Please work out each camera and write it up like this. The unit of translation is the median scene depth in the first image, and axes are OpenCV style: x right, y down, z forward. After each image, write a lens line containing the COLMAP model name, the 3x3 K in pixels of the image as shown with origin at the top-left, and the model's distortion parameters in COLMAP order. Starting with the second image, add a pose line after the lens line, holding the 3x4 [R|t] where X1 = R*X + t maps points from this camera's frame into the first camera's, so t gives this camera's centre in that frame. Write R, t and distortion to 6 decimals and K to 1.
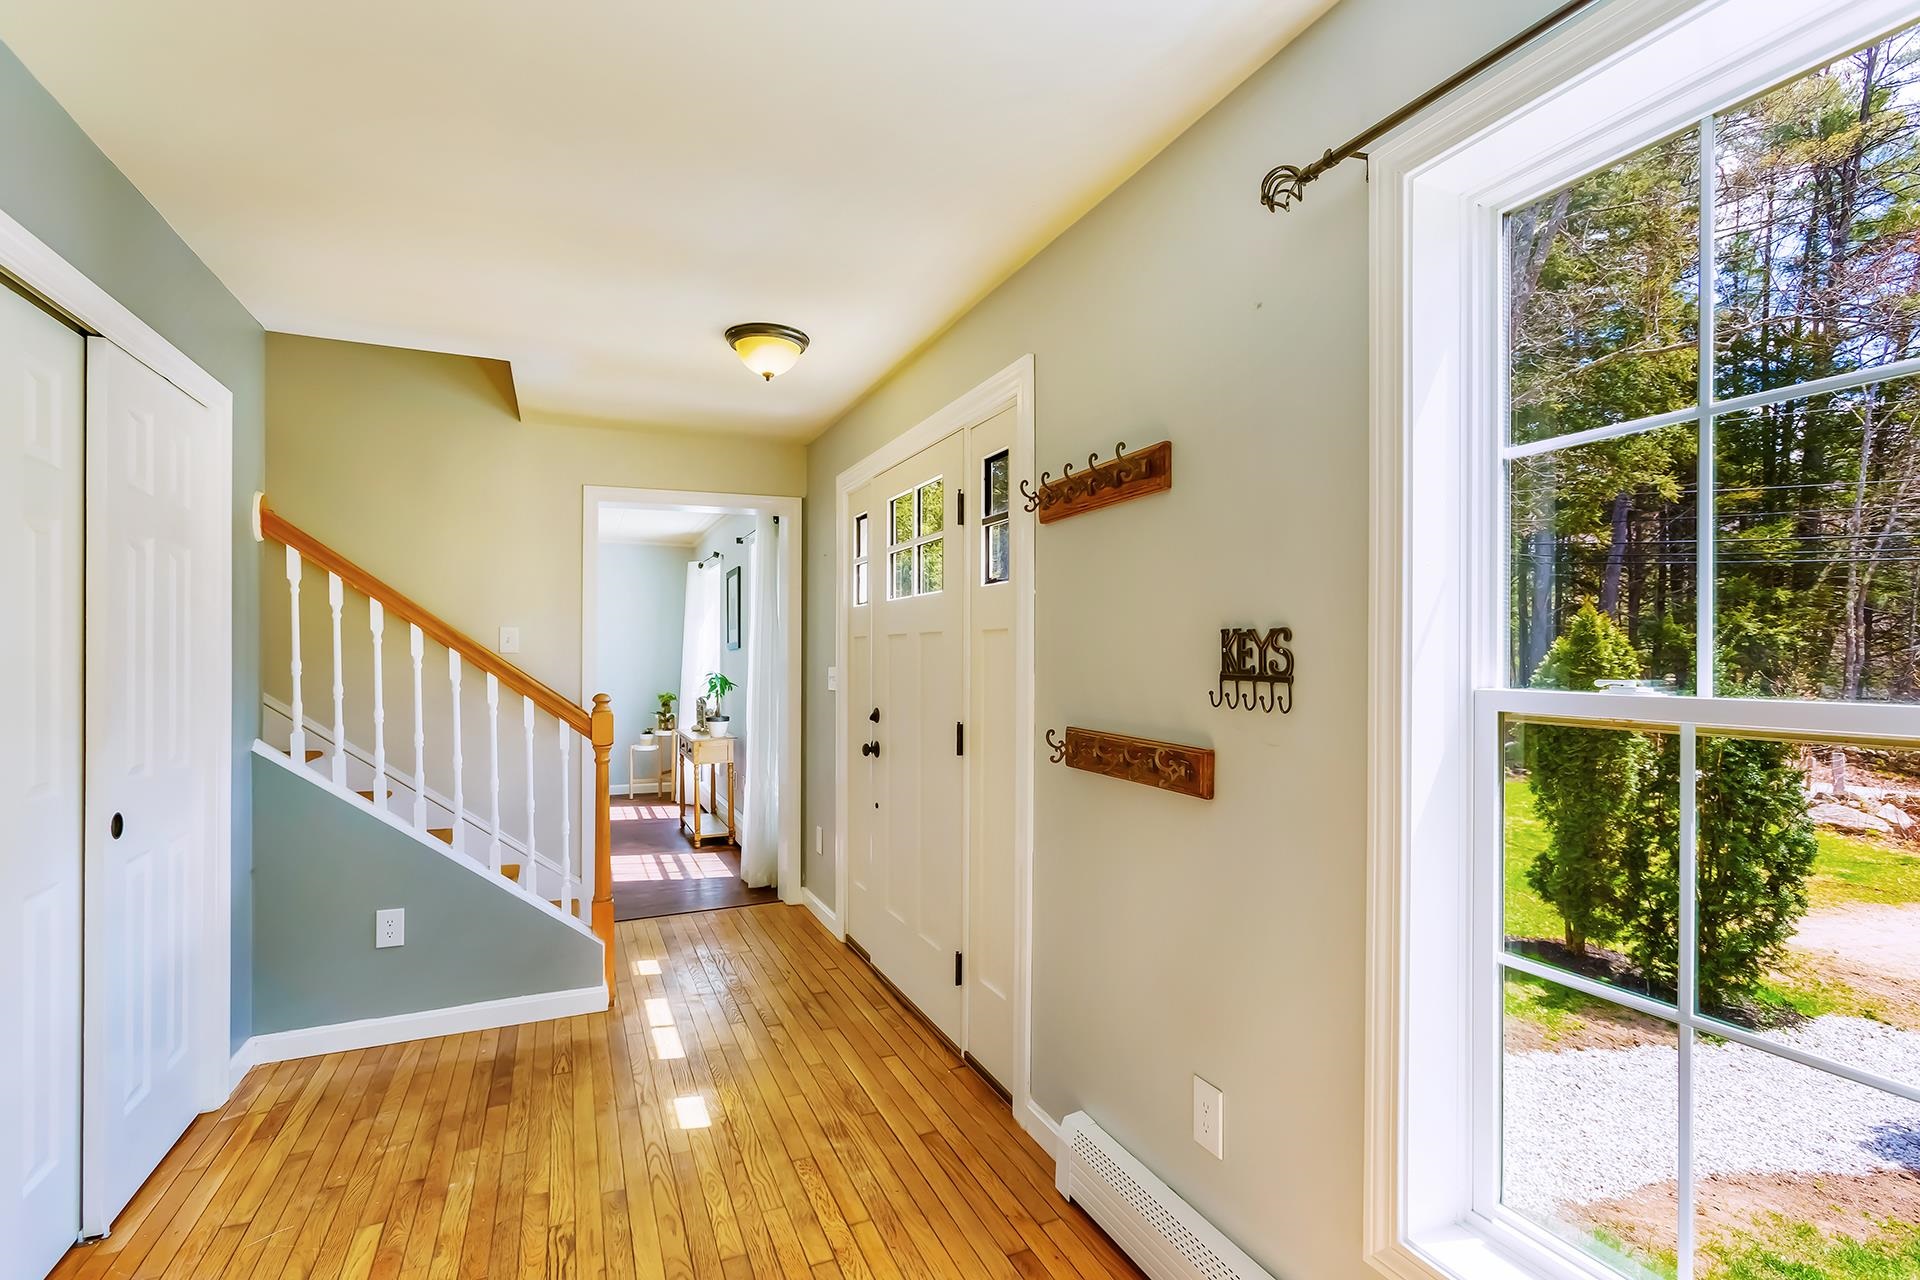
lens RADIAL K [[885.8, 0, 959.9], [0, 885.8, 652.5], [0, 0, 1]] dist [0.002289, 0.000558]
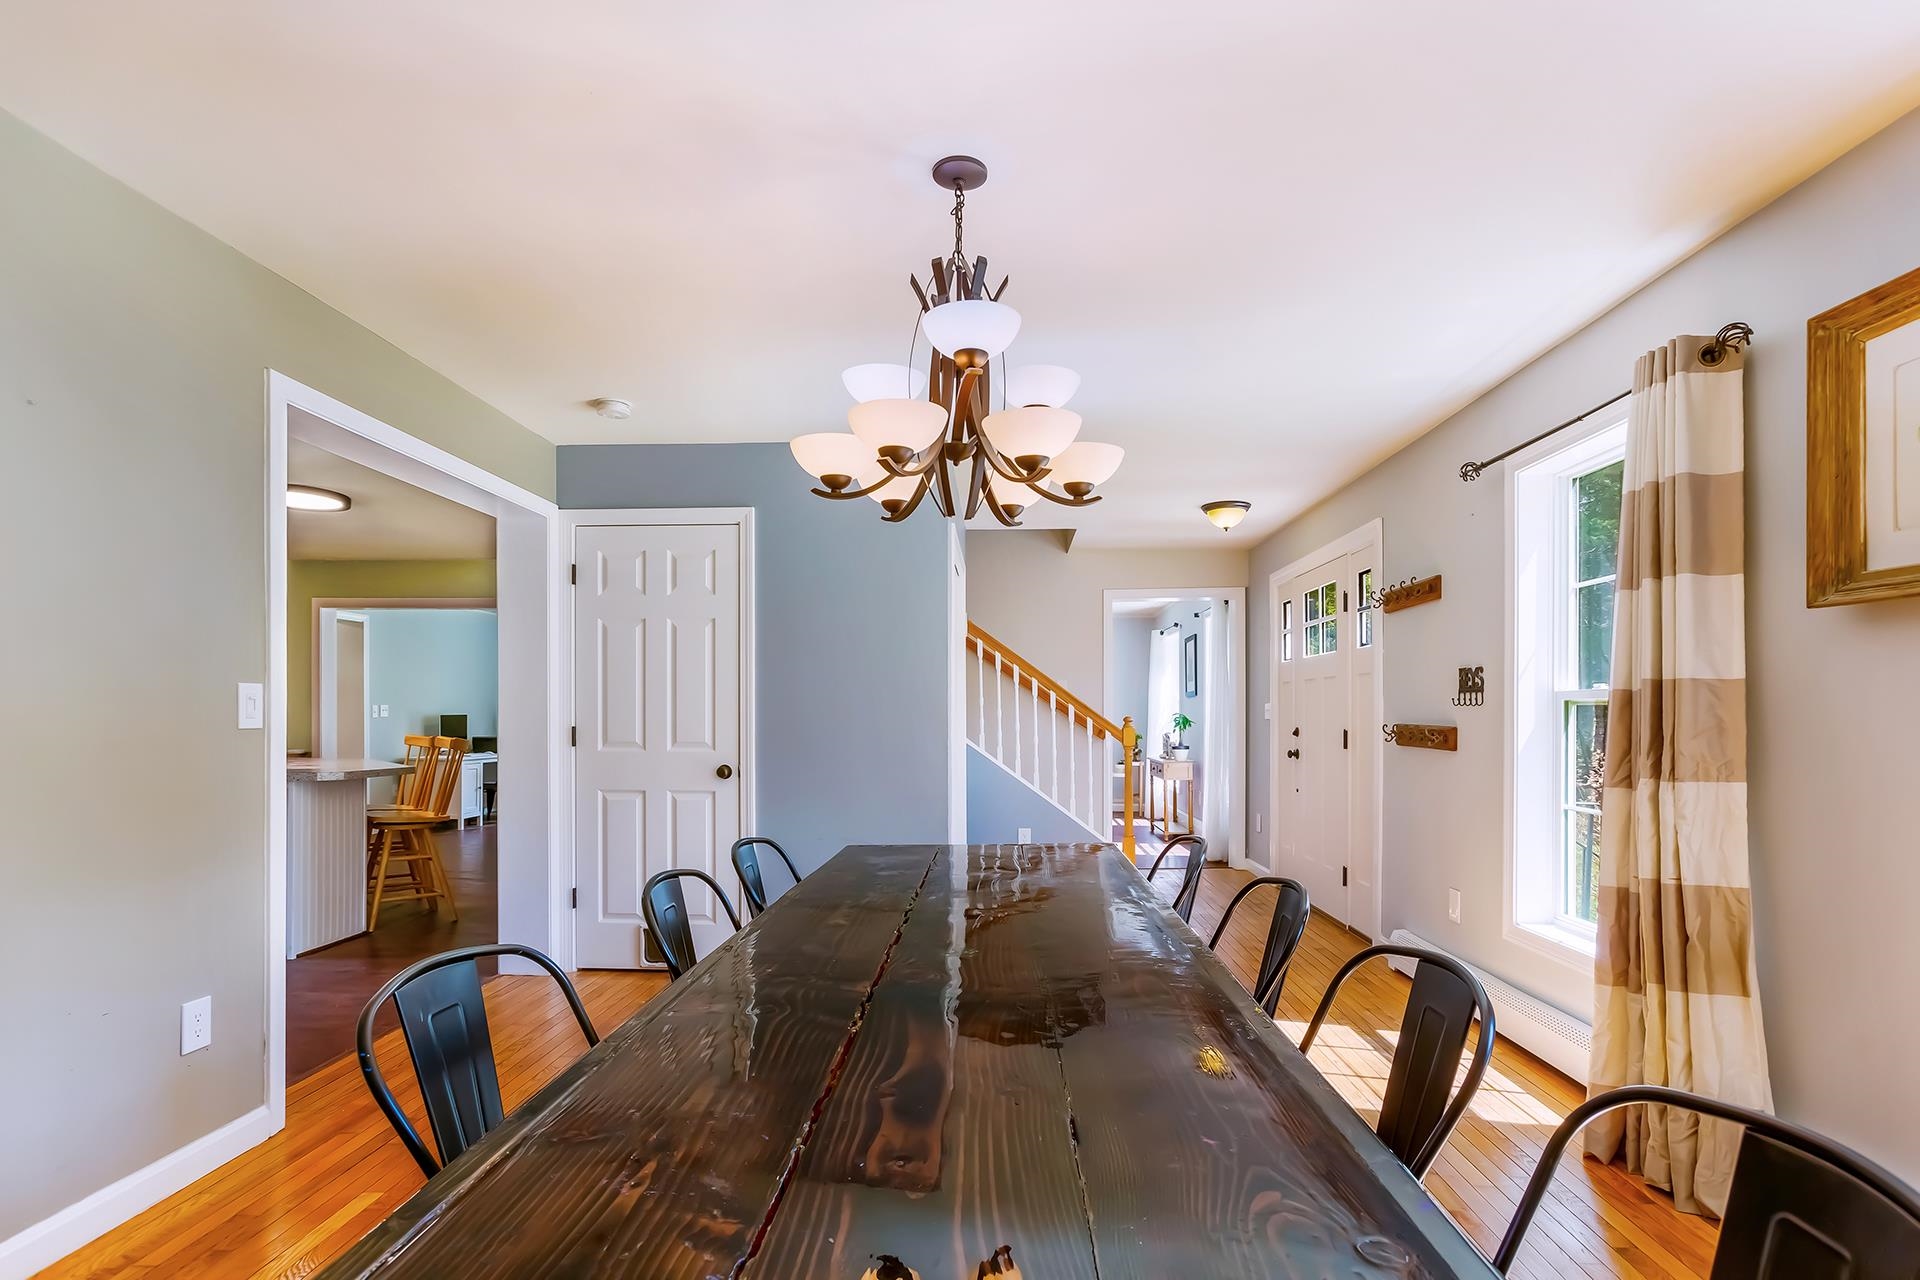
lens RADIAL K [[908.7, 0, 955.4], [0, 908.7, 709.1], [0, 0, 1]] dist [0.002640, 0.000227]
pose [[0.886534, -0.003596, -0.462649, 0.114929], [0.002297, 0.999992, -0.003371, 0.035991], [0.462658, 0.001925, 0.886535, -0.700952]]
